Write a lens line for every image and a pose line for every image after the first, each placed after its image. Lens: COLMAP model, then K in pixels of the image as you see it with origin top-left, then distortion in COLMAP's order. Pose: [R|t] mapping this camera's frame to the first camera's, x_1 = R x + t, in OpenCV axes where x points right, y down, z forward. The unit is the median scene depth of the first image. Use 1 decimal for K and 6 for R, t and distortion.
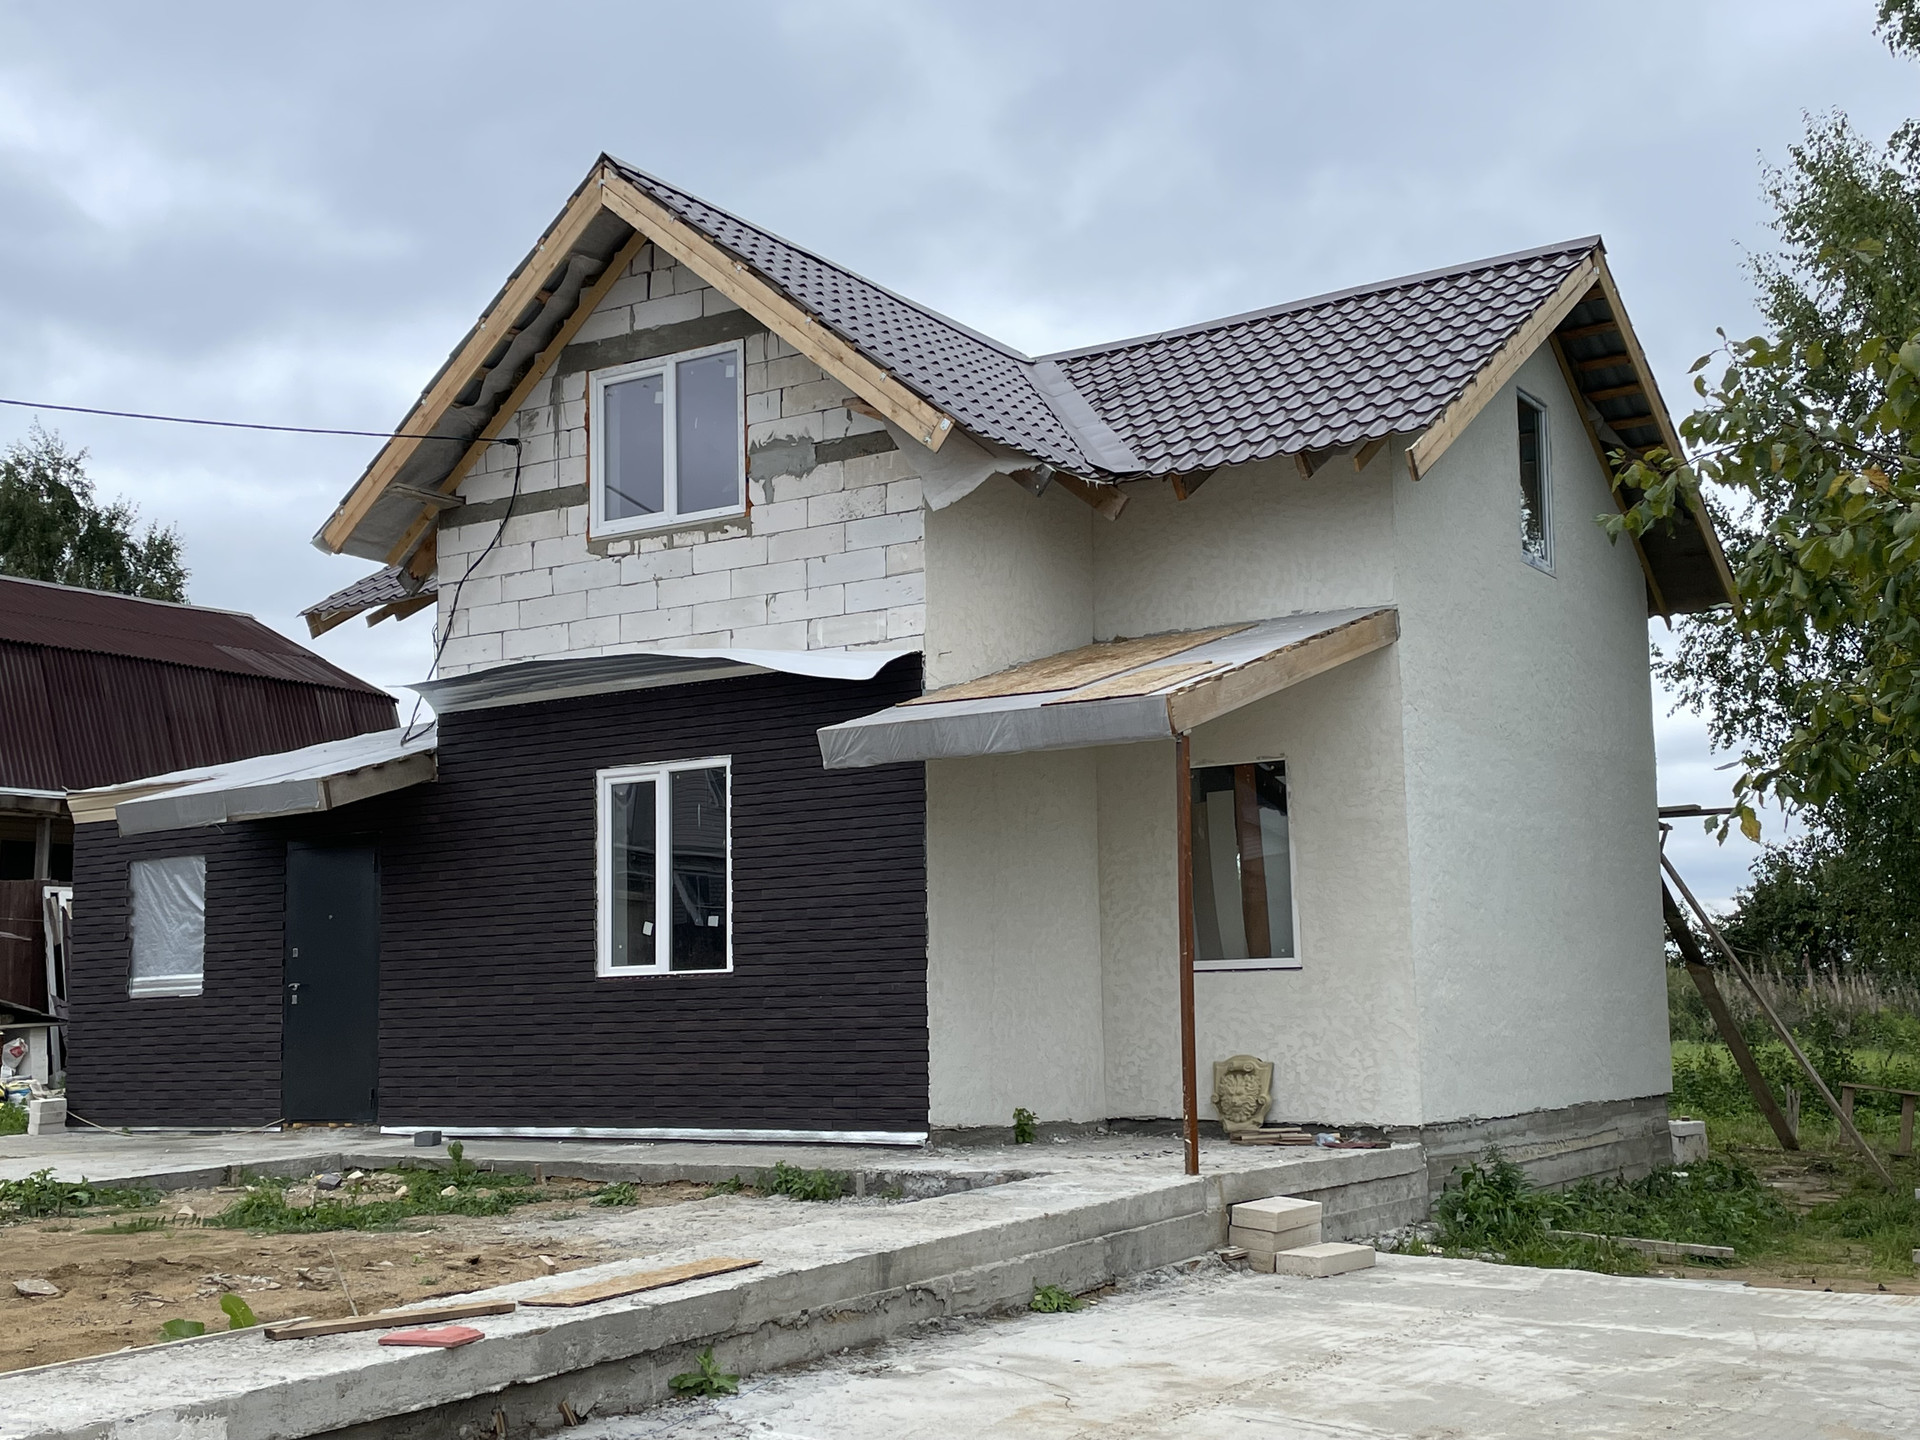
lens RADIAL K [[2188.4, 0, 960.0], [0, 2188.4, 720.0], [0, 0, 1]] dist [0.165781, 0.001990]
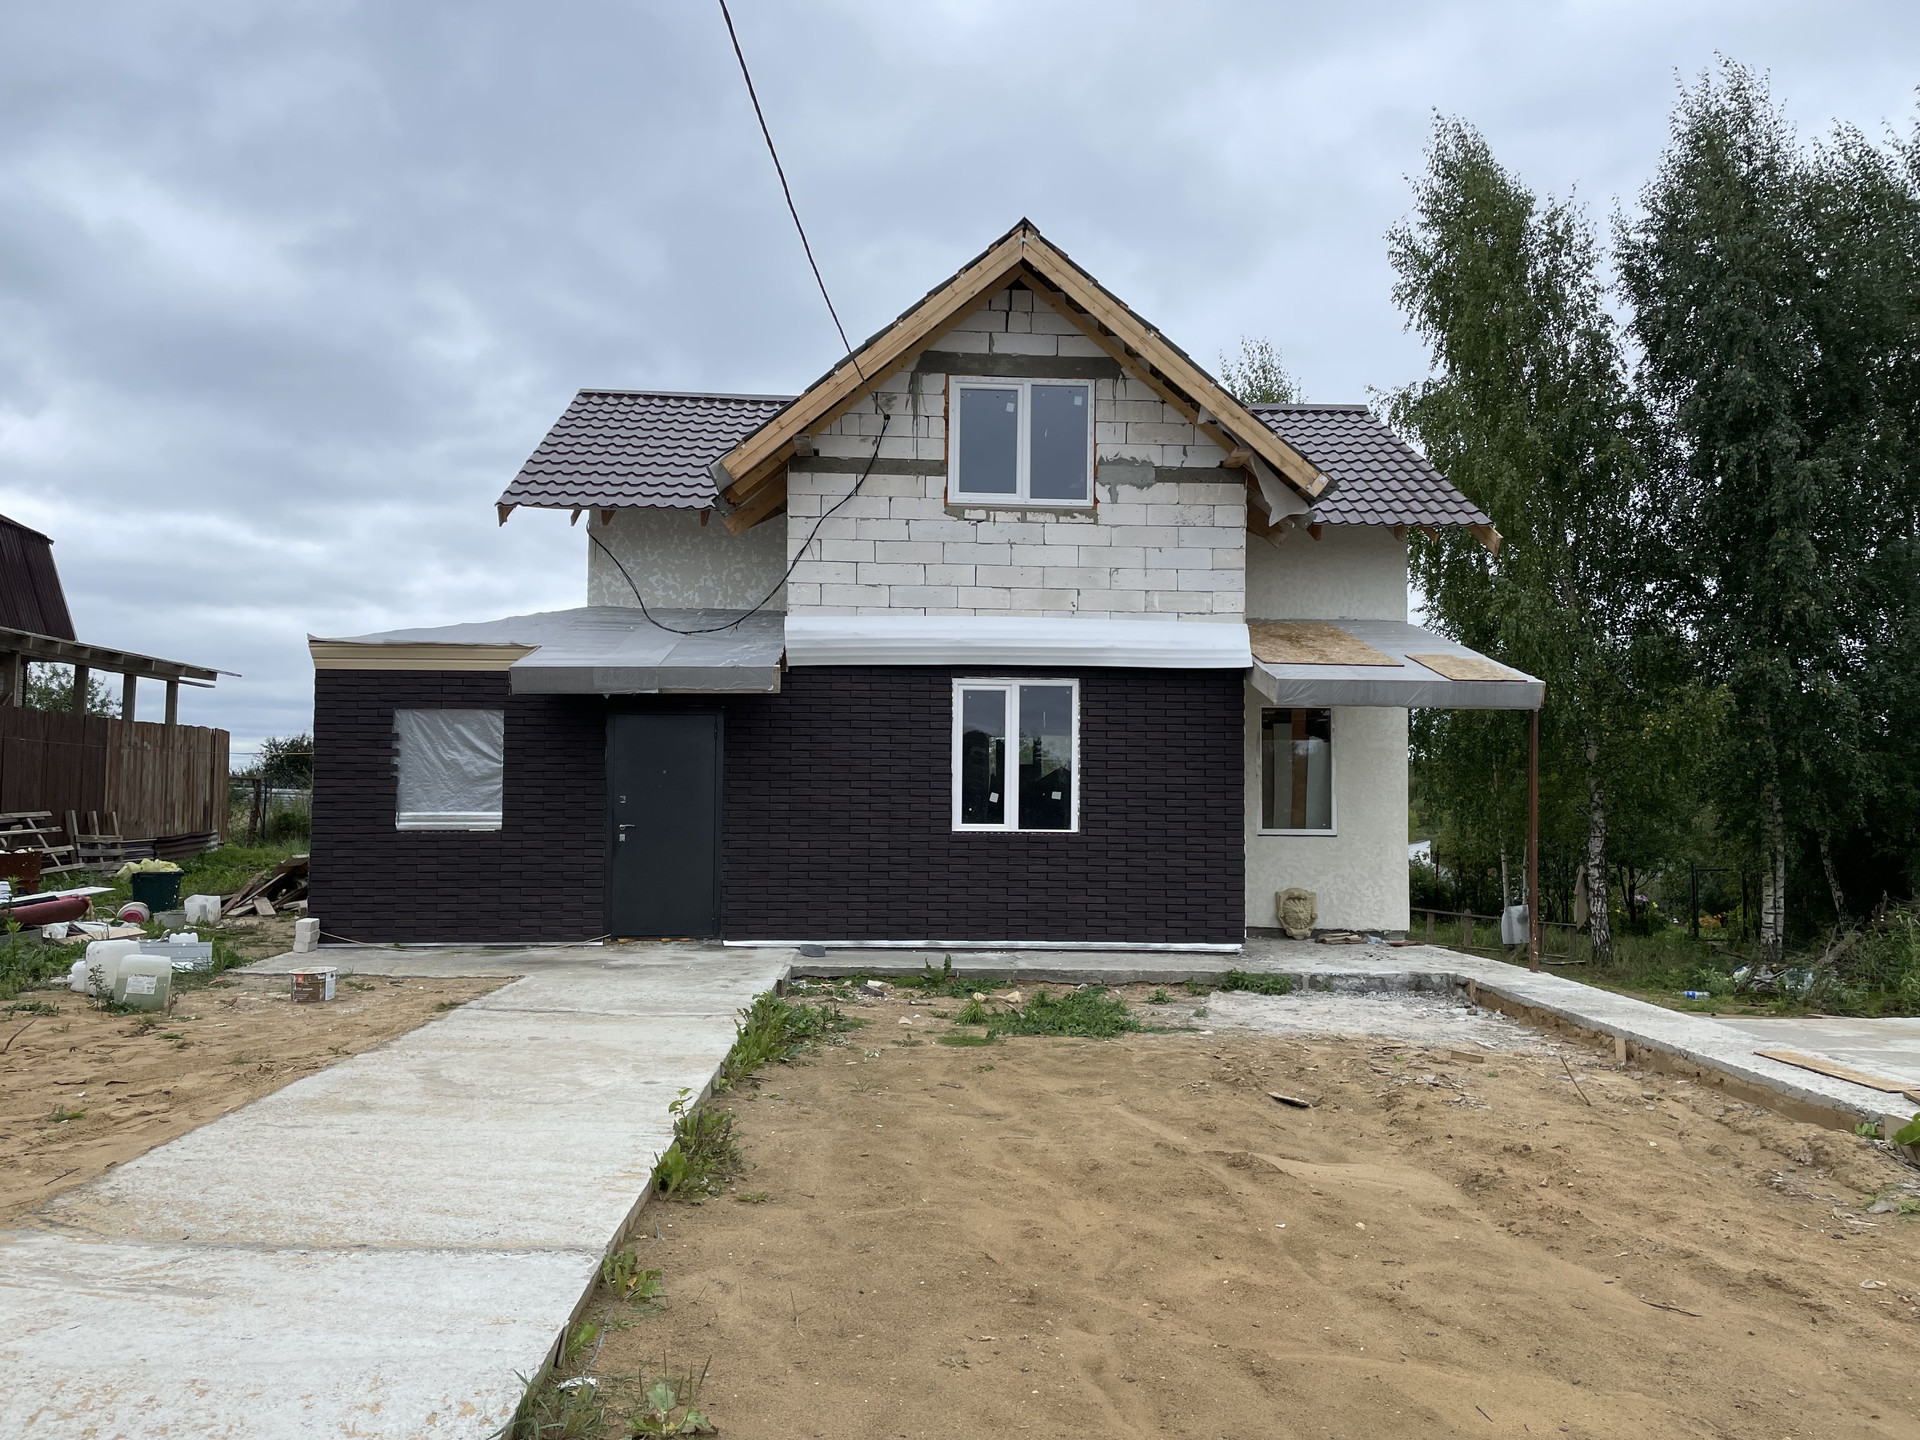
lens RADIAL K [[1431.3, 0, 960.0], [0, 1431.3, 720.0], [0, 0, 1]] dist [0.157564, -0.000059]
pose [[0.803258, 0.062582, 0.592334, -0.687094], [-0.102139, 0.994207, 0.033467, 0.018610], [-0.586809, -0.087383, 0.804997, 0.292480]]
